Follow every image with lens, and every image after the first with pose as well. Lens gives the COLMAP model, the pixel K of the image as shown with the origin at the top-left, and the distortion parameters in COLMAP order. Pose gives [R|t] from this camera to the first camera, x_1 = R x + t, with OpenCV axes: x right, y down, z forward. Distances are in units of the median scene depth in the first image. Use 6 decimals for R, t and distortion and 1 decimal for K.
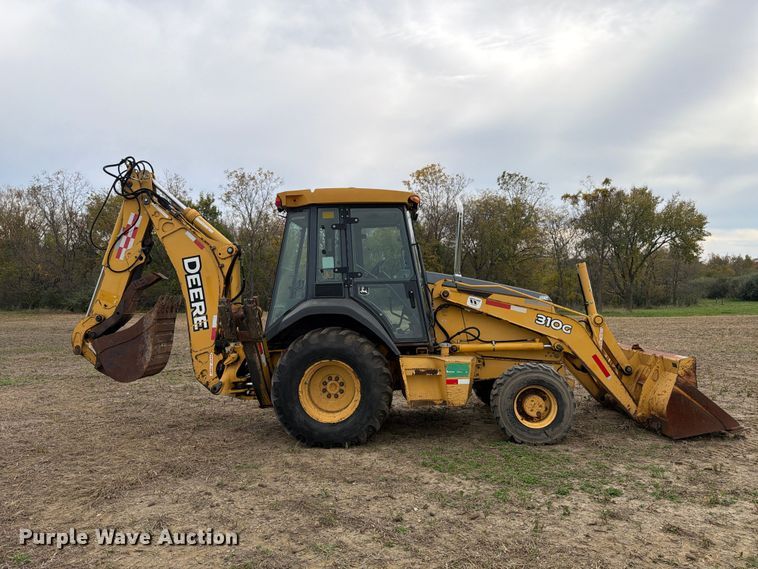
lens RADIAL K [[531.6, 0, 376.9], [0, 531.6, 291.9], [0, 0, 1]] dist [0.064907, -0.063236]
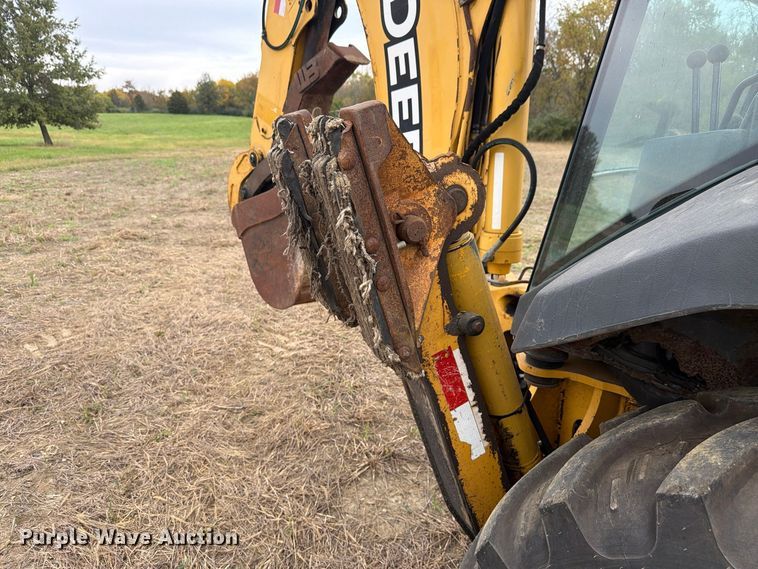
lens RADIAL K [[549.6, 0, 366.3], [0, 549.6, 283.8], [0, 0, 1]] dist [0.063188, -0.072227]
pose [[0.675266, 0.232369, -0.700014, -0.010579], [-0.019284, 0.954314, 0.298182, 0.000920], [0.737322, -0.187853, 0.648897, 0.087890]]
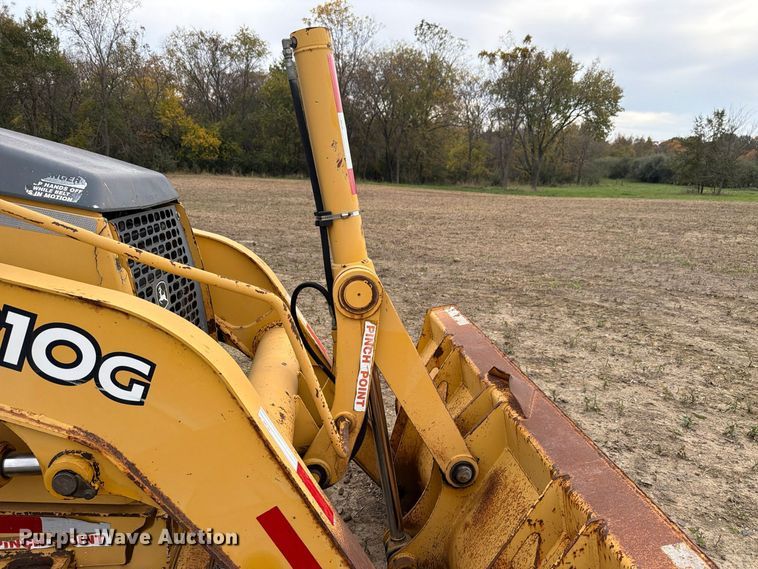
lens RADIAL K [[531.6, 0, 376.9], [0, 531.6, 291.9], [0, 0, 1]] dist [0.064907, -0.063236]
pose [[0.987278, 0.014586, 0.158334, 0.047210], [-0.052804, 0.969346, 0.239959, -0.000857], [-0.149980, -0.245267, 0.957784, 0.085222]]
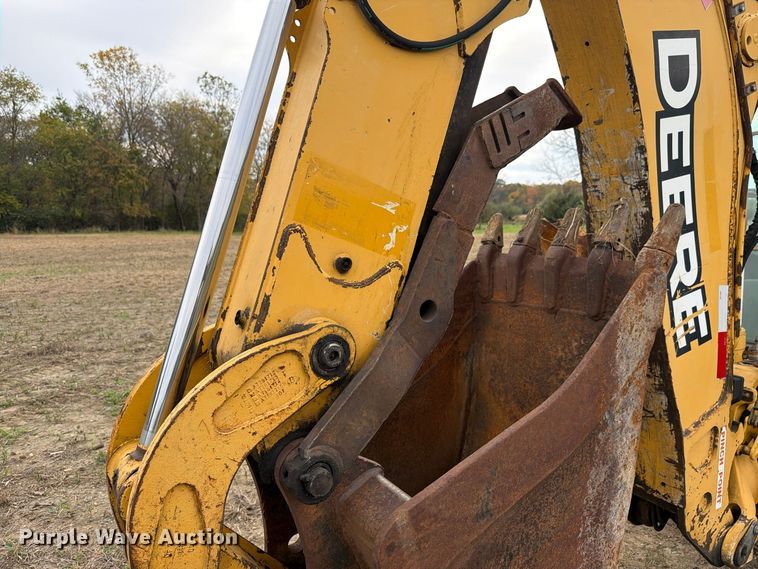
lens RADIAL K [[531.6, 0, 376.9], [0, 531.6, 291.9], [0, 0, 1]] dist [0.064907, -0.063236]
pose [[0.829104, -0.070449, 0.554638, -0.069424], [-0.013287, 0.989267, 0.145517, 0.001302], [-0.558936, -0.128018, 0.819269, 0.103580]]
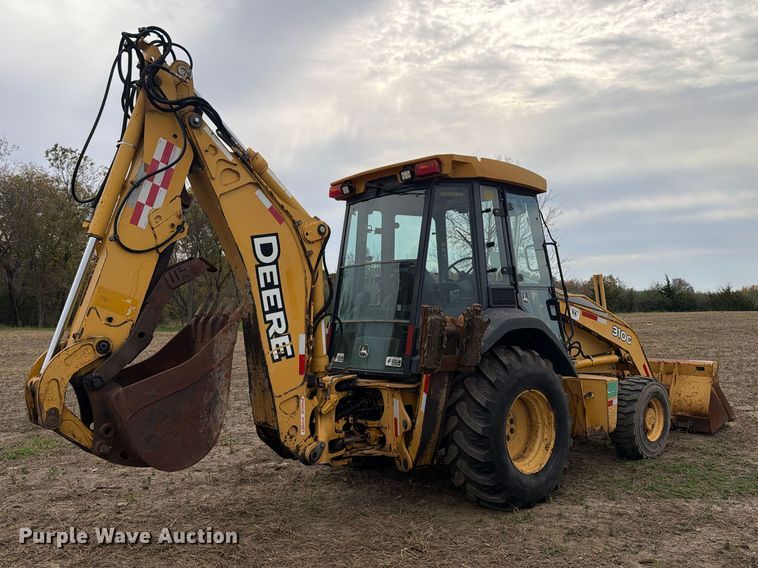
lens RADIAL K [[619.3, 0, 374.0], [0, 619.3, 285.9], [0, 0, 1]] dist [0.082522, -0.090847]
pose [[0.719590, 0.032098, 0.693657, -0.086602], [-0.014212, 0.999403, -0.031502, 0.001168], [-0.694254, 0.012811, 0.719616, 0.051291]]
